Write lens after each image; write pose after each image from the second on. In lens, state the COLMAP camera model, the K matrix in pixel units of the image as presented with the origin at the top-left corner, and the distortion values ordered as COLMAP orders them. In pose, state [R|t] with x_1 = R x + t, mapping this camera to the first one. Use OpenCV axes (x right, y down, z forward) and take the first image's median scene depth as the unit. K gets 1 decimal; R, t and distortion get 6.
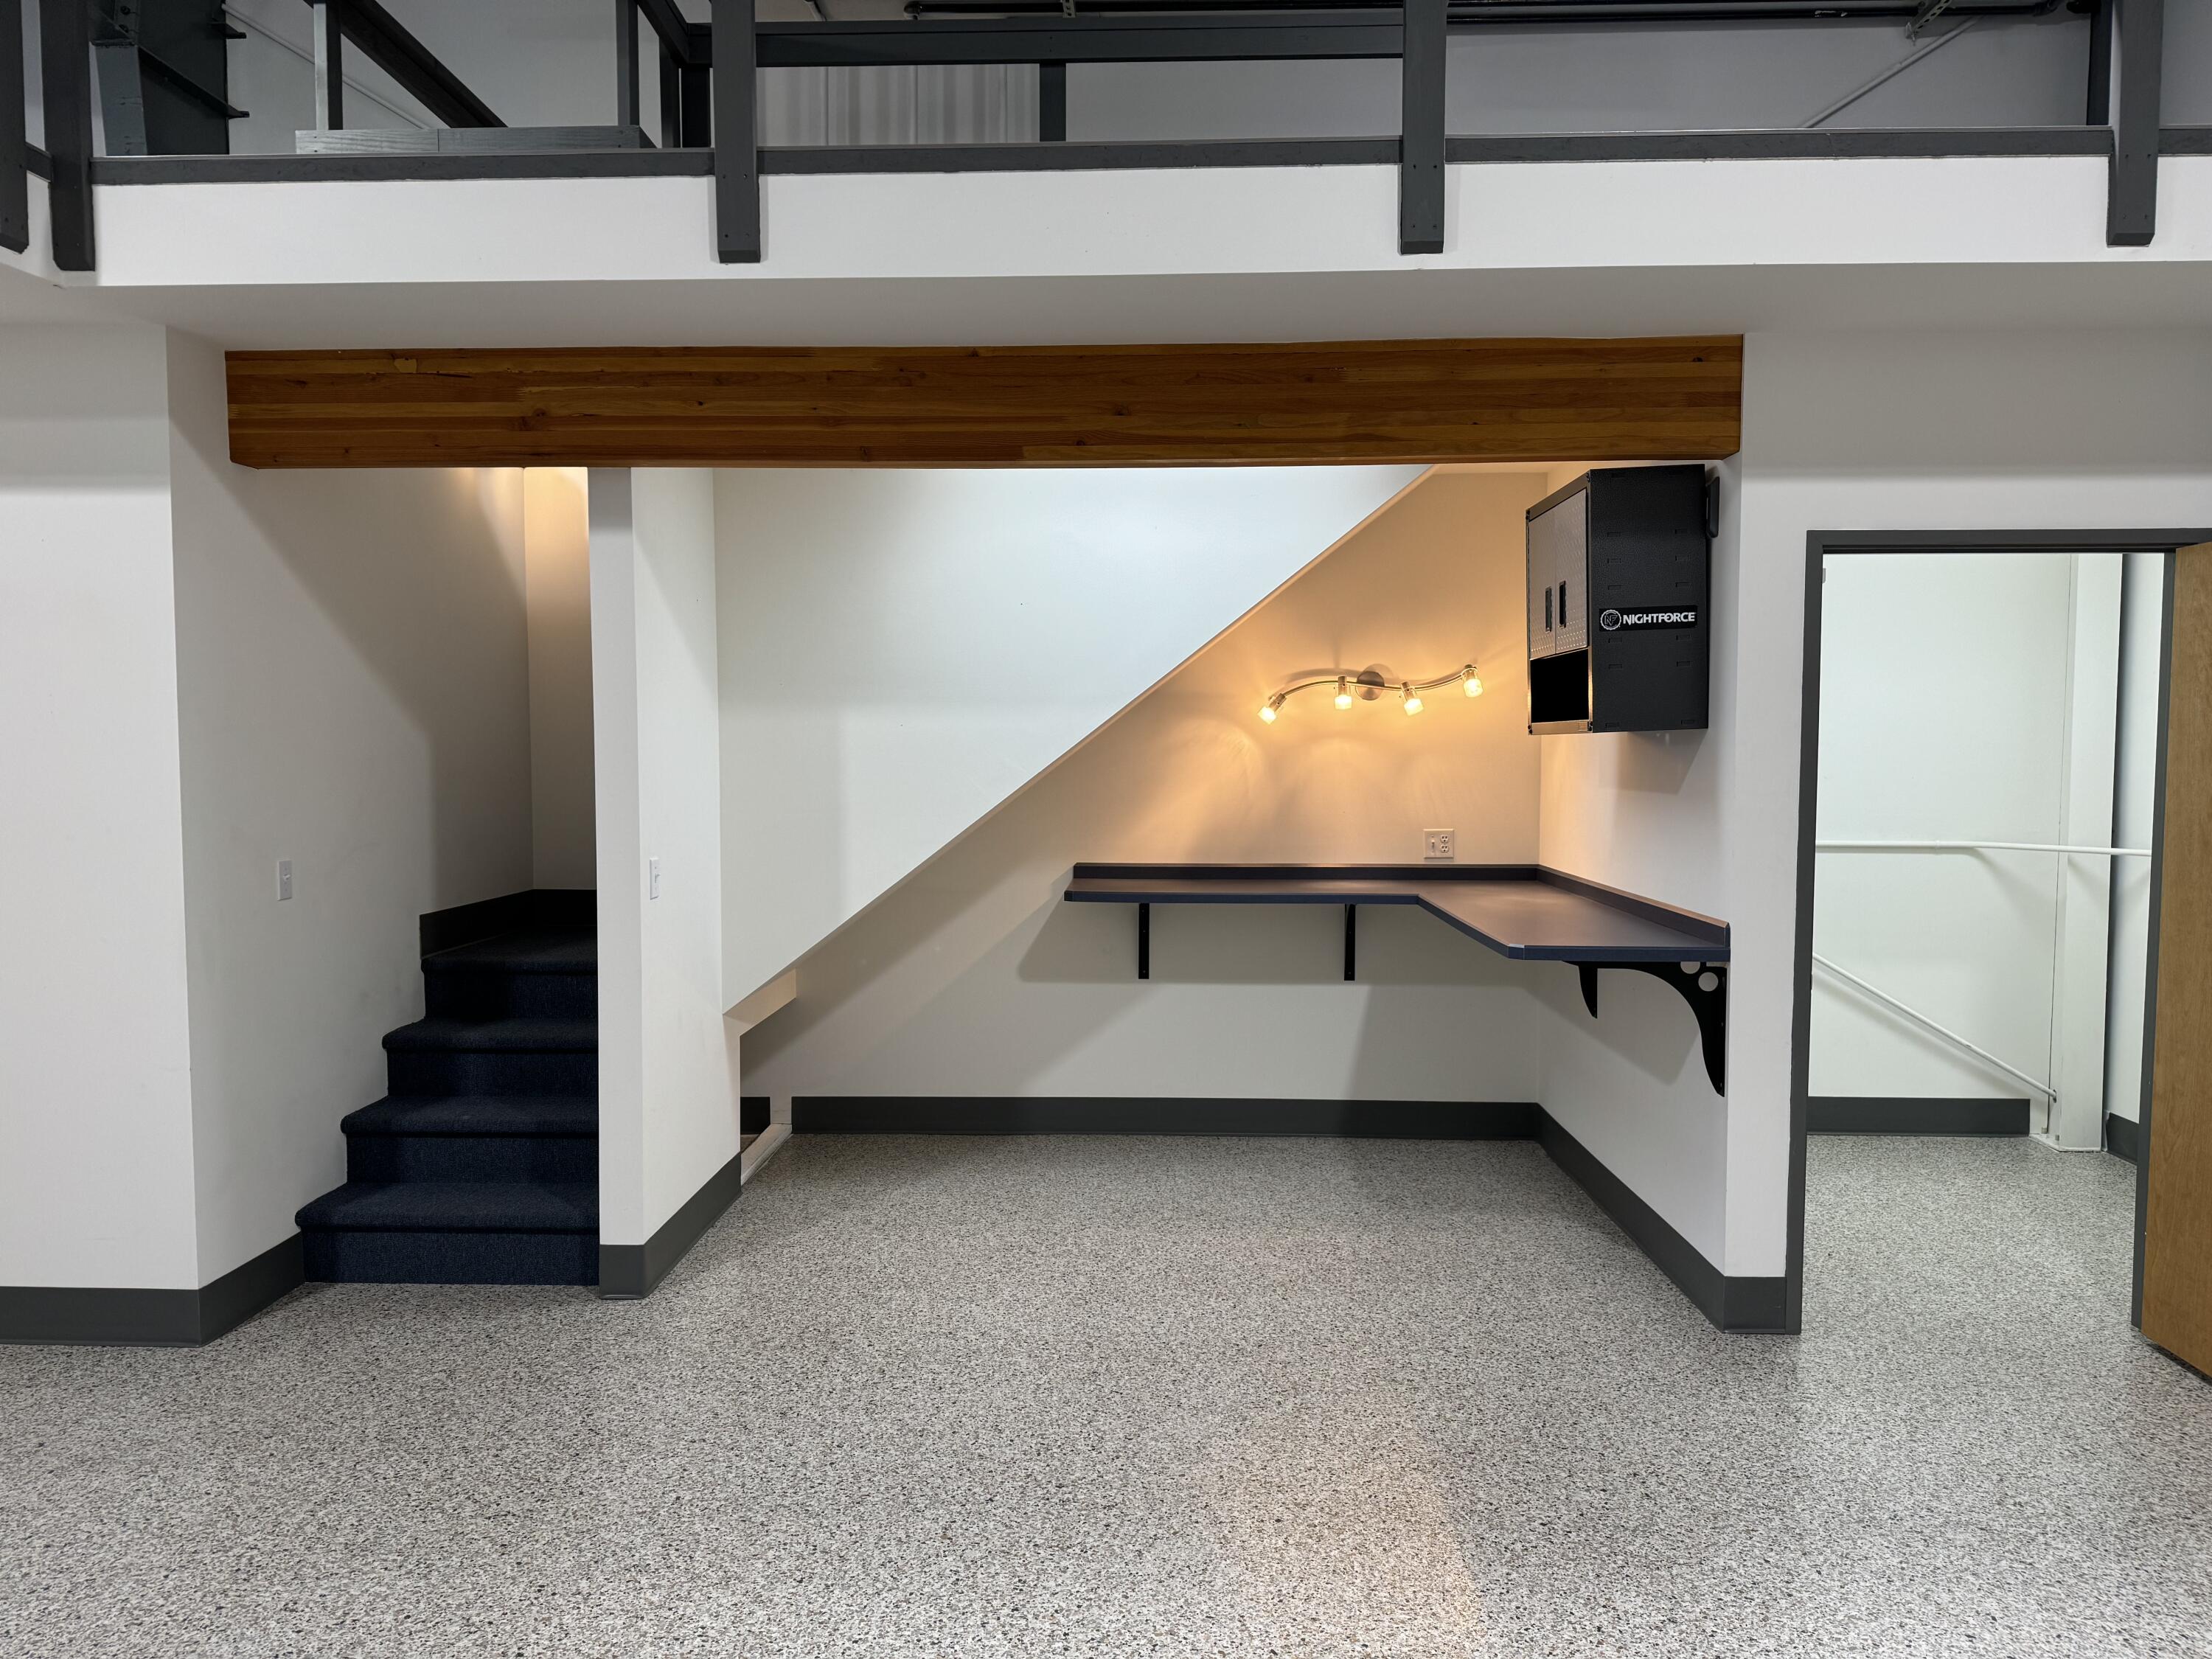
lens RADIAL K [[1548.4, 0, 1103.1], [0, 1548.4, 820.0], [0, 0, 1]] dist [0.070682, -0.051621]
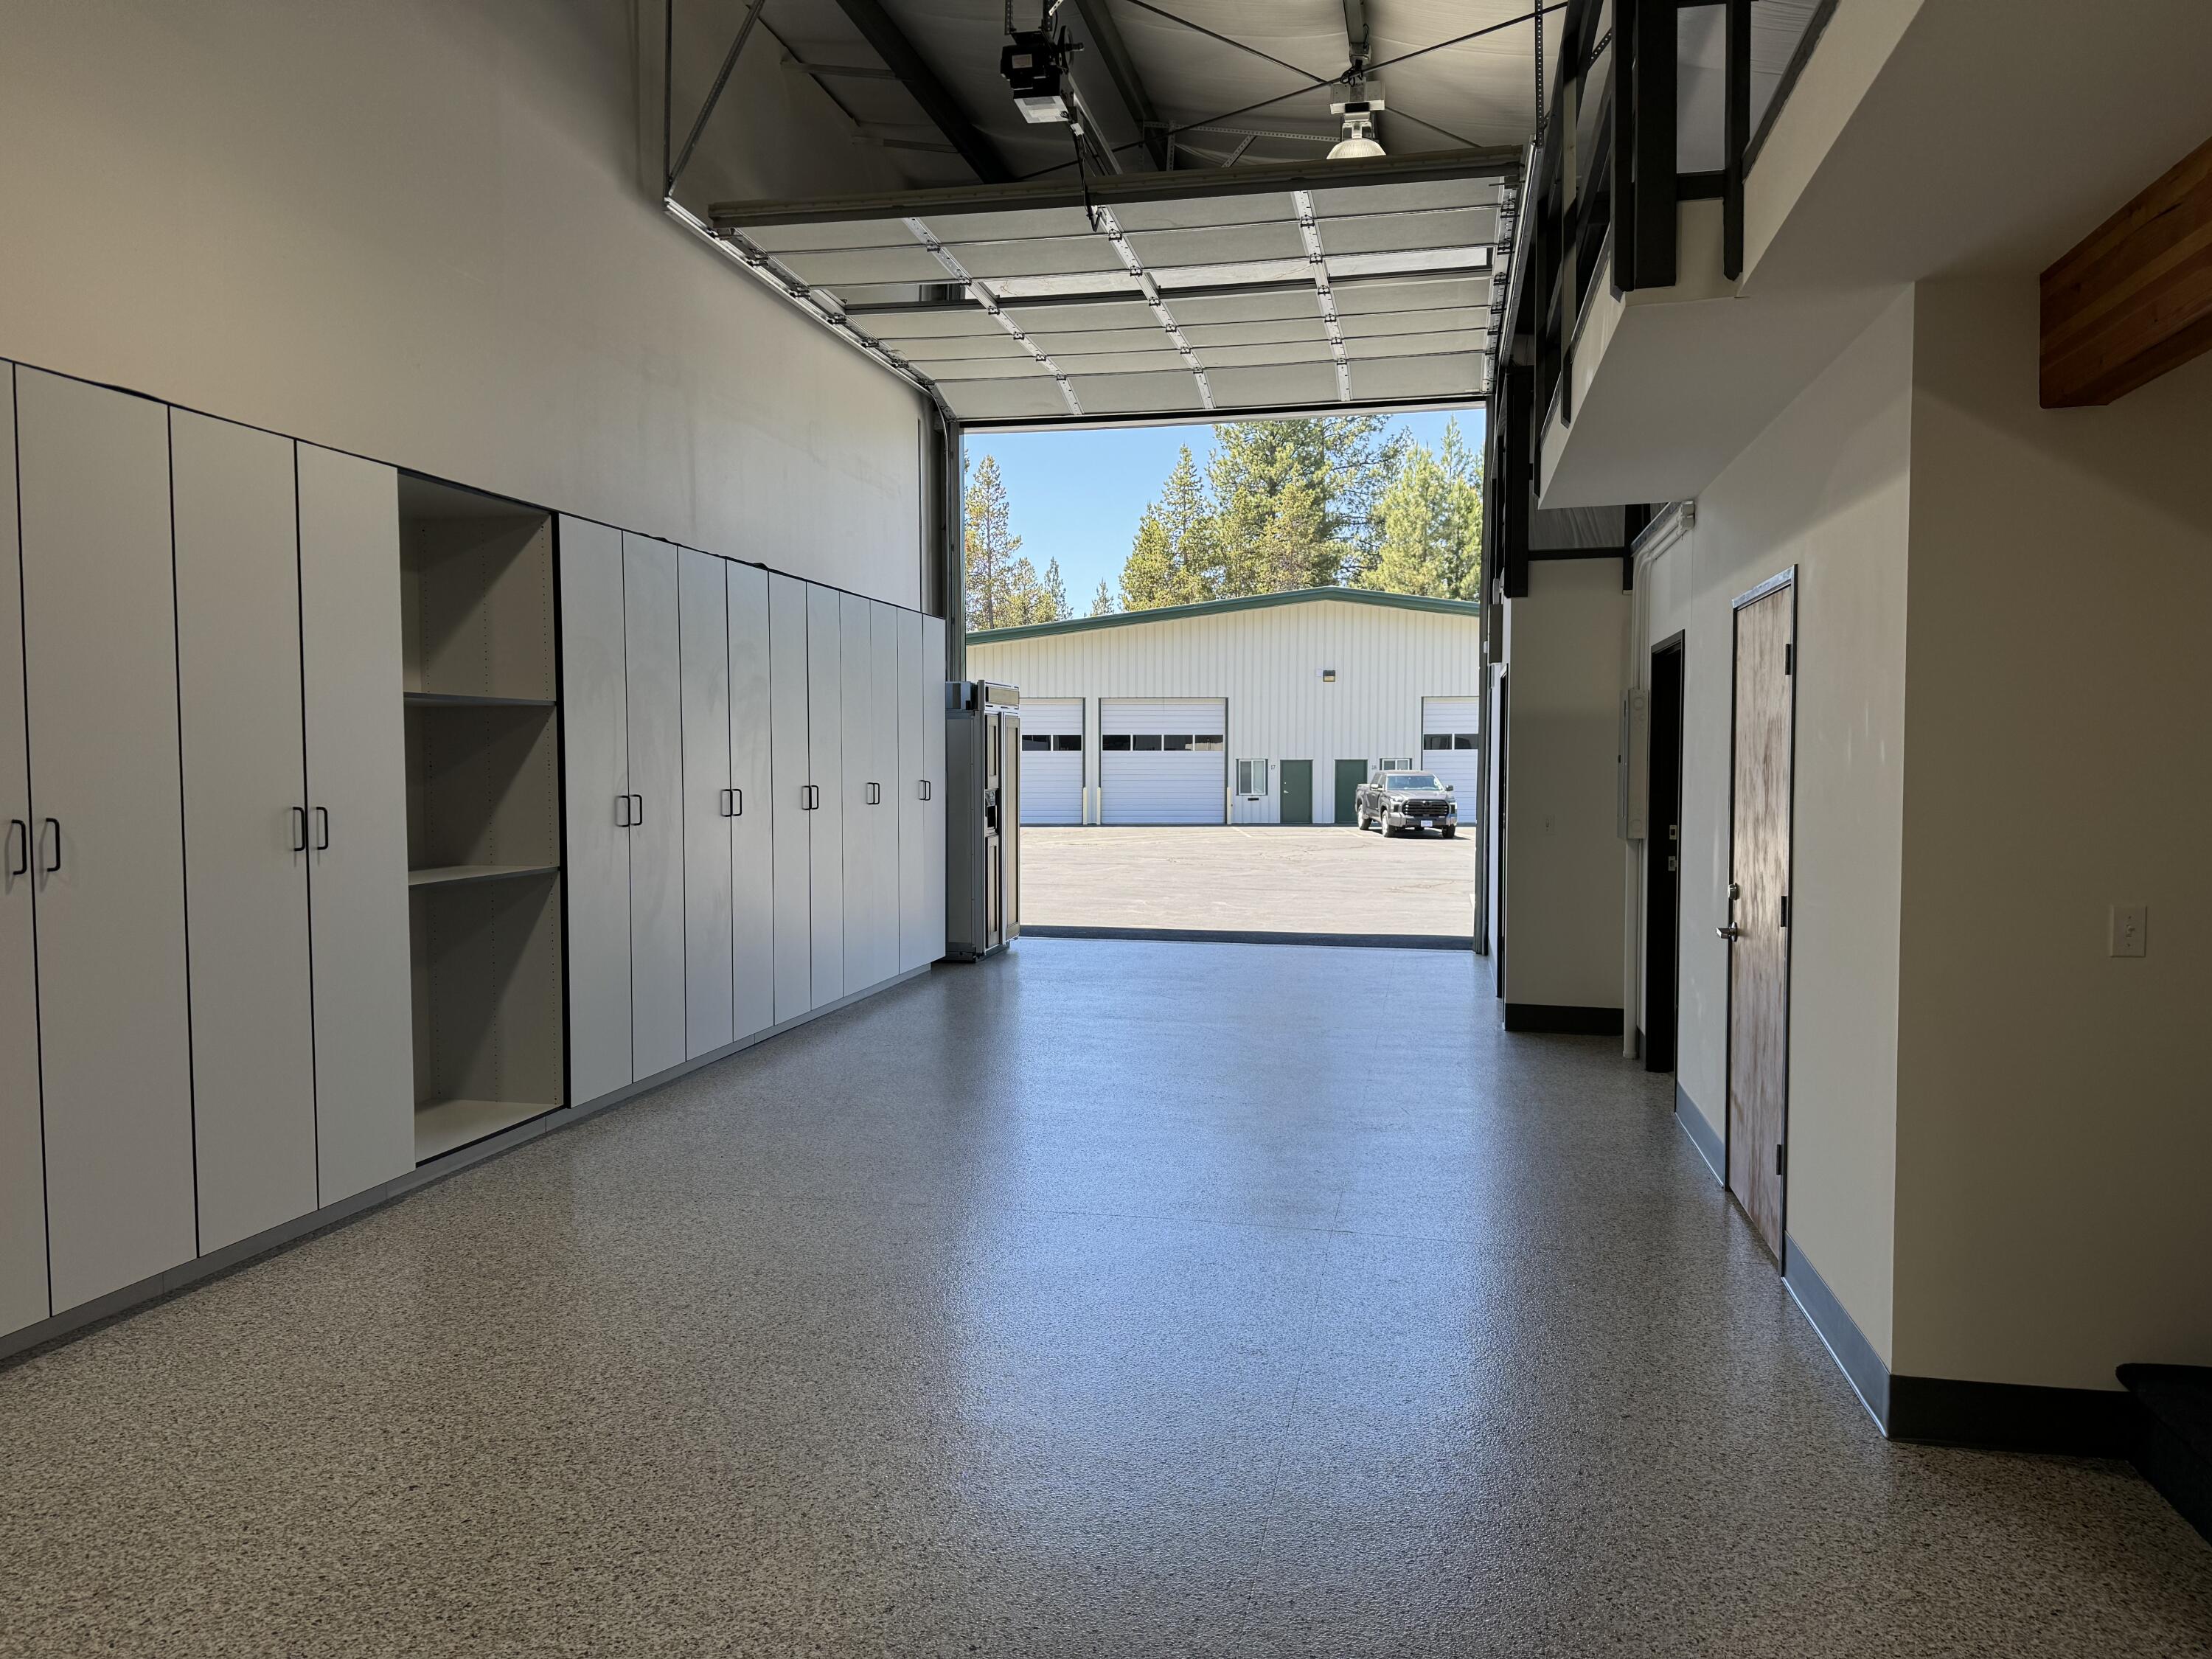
lens RADIAL K [[1548.4, 0, 1127.6], [0, 1548.4, 826.9], [0, 0, 1]] dist [0.070682, -0.051621]
pose [[-0.153612, 0.038089, -0.987397, 0.334926], [-0.047428, 0.997821, 0.045870, -0.026125], [0.986992, 0.053876, -0.151471, 0.668769]]
